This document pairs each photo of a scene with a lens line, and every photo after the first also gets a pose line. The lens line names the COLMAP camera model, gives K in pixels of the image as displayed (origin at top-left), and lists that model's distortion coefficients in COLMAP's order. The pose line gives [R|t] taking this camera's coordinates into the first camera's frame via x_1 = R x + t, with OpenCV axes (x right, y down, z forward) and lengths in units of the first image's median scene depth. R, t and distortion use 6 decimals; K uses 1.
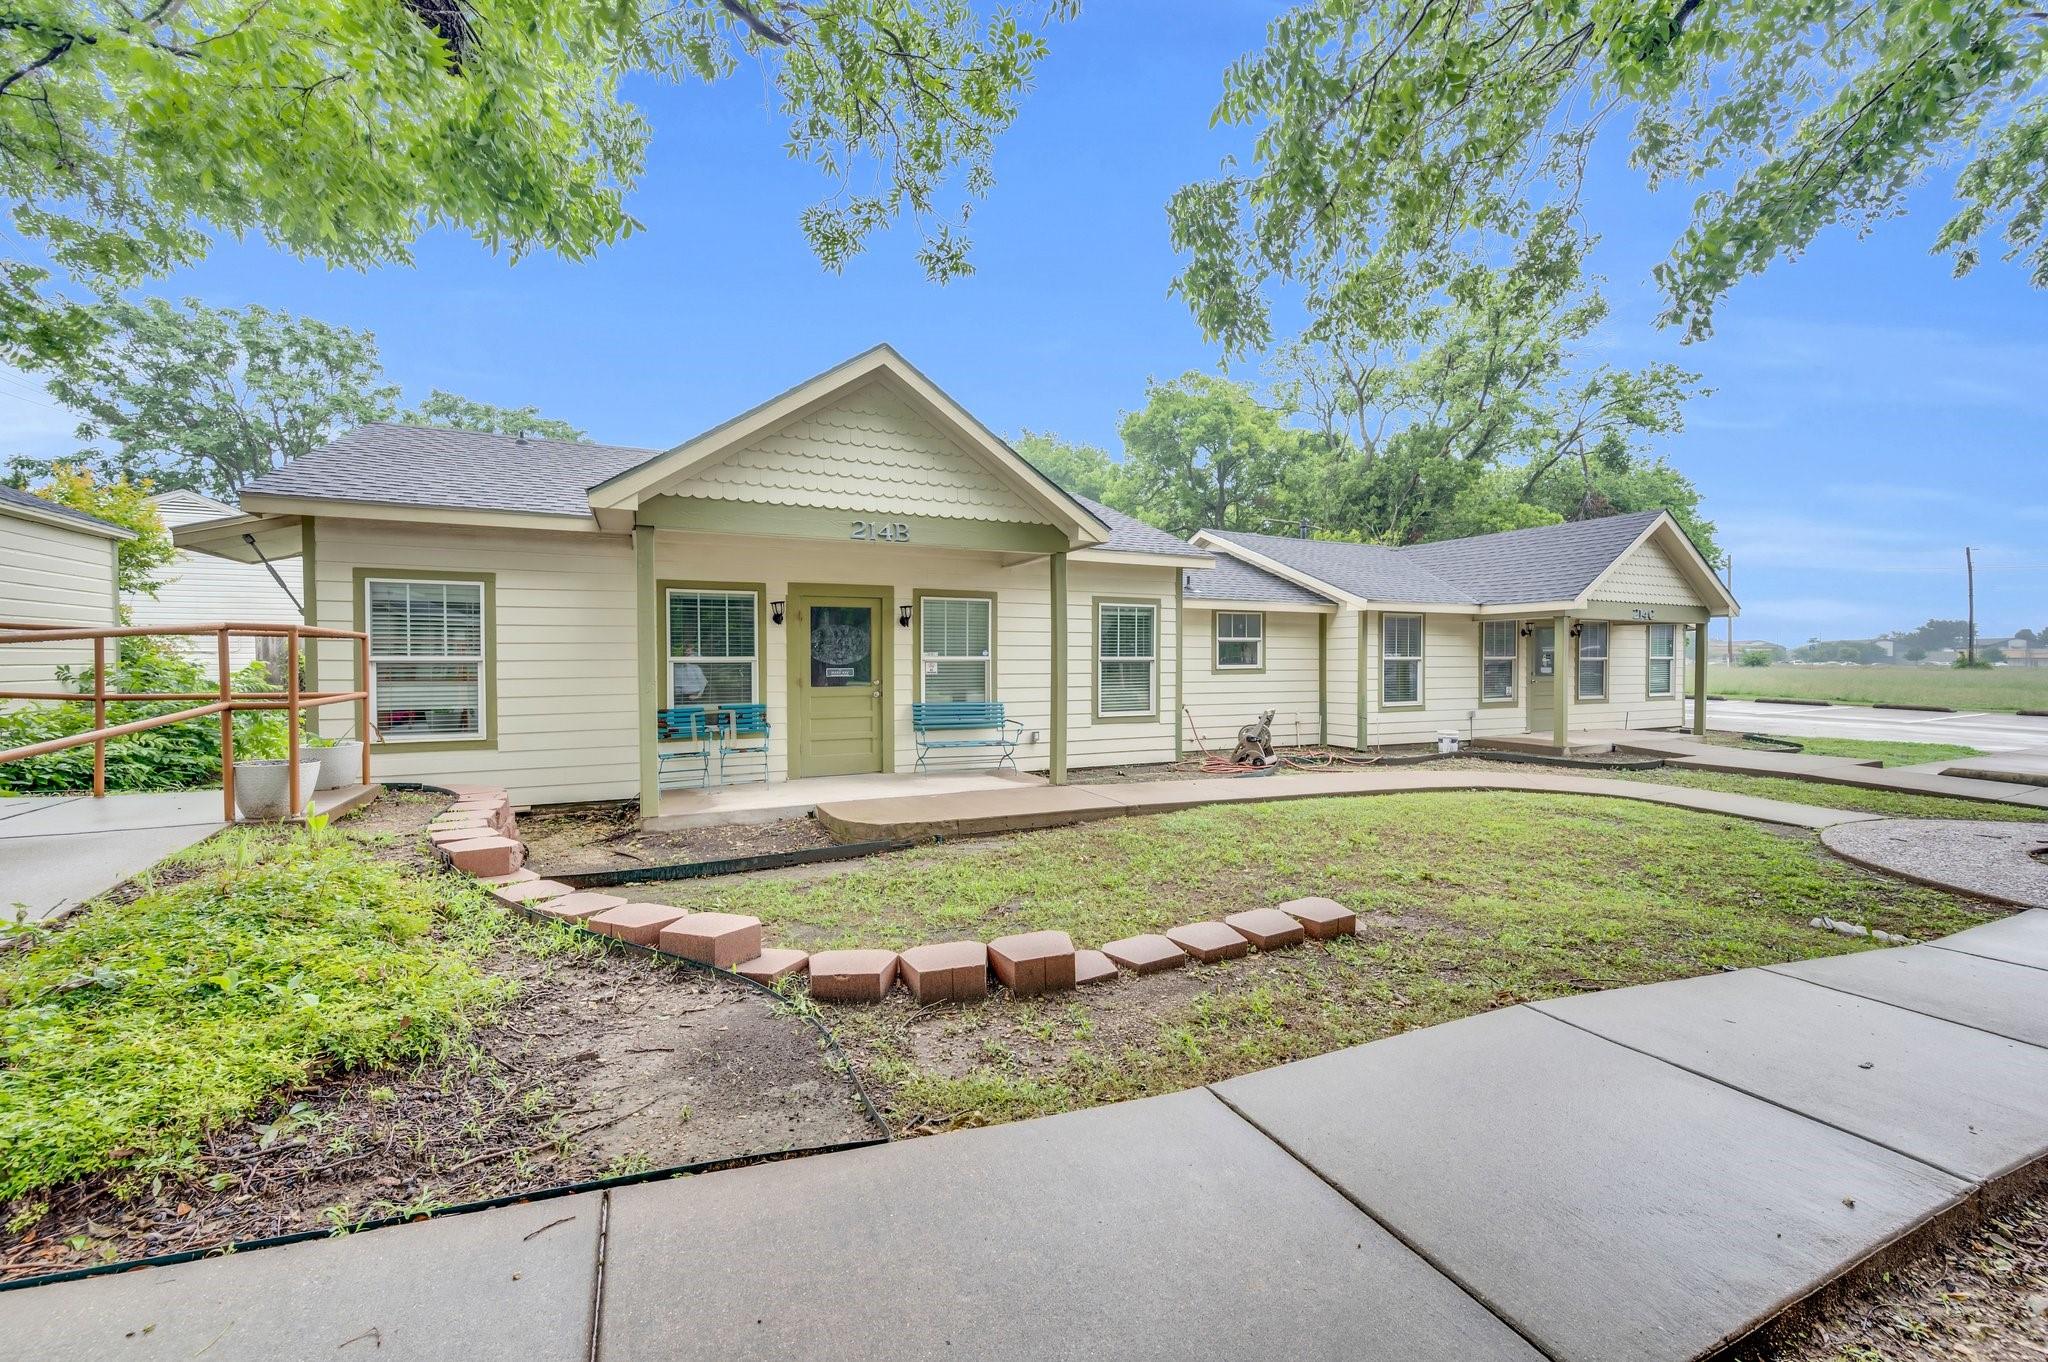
lens RADIAL K [[844.5, 0, 1024.0], [0, 844.5, 681.0], [0, 0, 1]] dist [-0.000136, 0.000020]
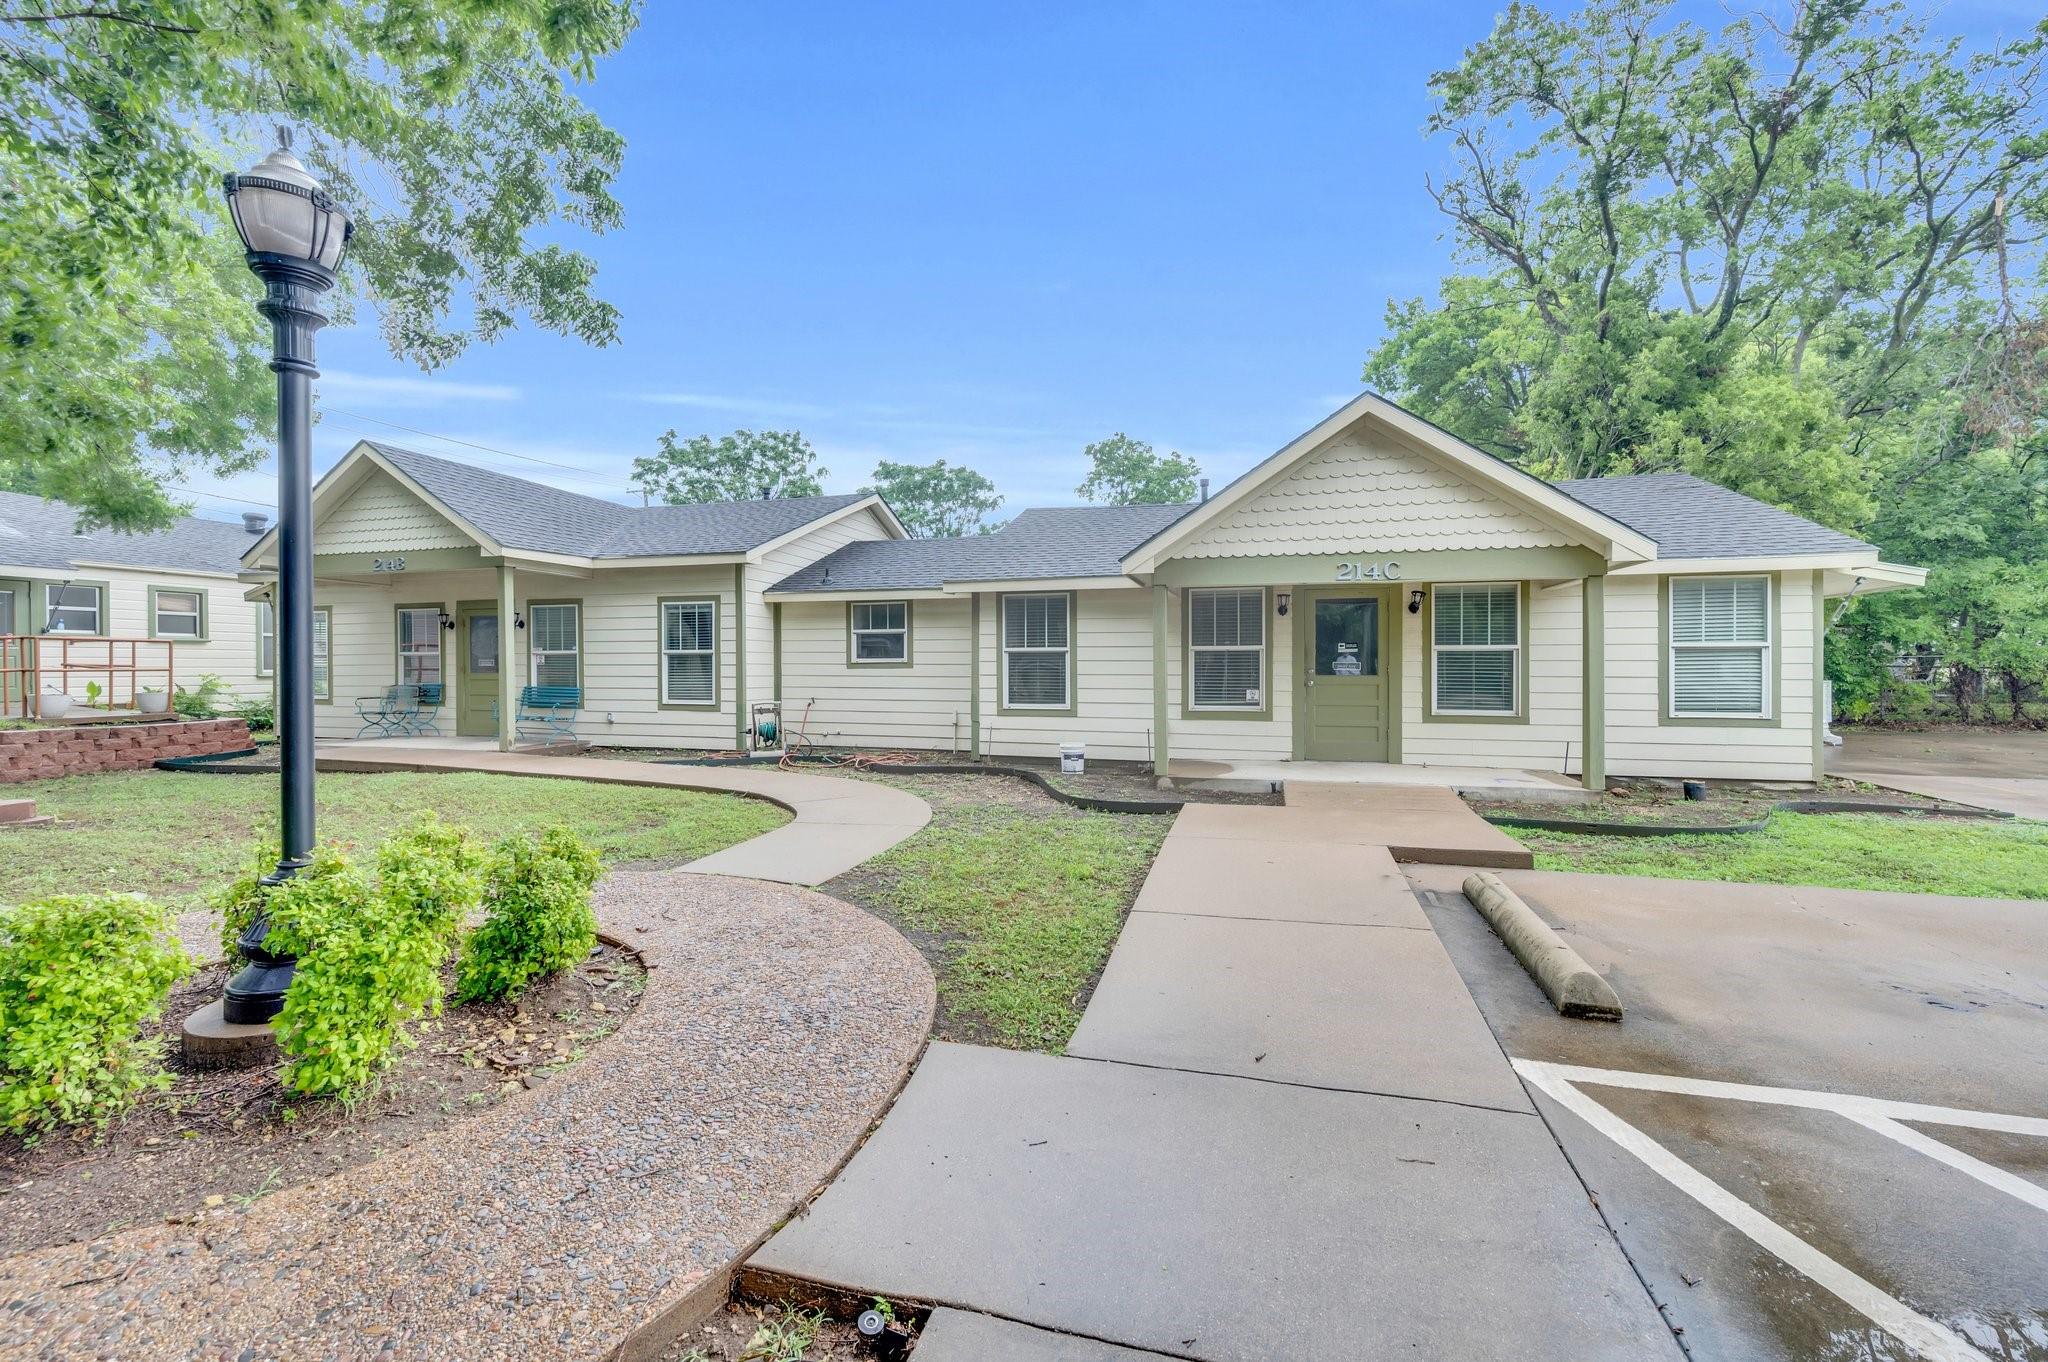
lens RADIAL K [[770.6, 0, 1027.2], [0, 770.6, 652.2], [0, 0, 1]] dist [-0.029767, -0.000011]
pose [[0.774491, 0.001892, -0.632582, 0.937308], [-0.013525, 0.999816, -0.013568, -0.015761], [0.632440, 0.019064, 0.774375, 0.436050]]
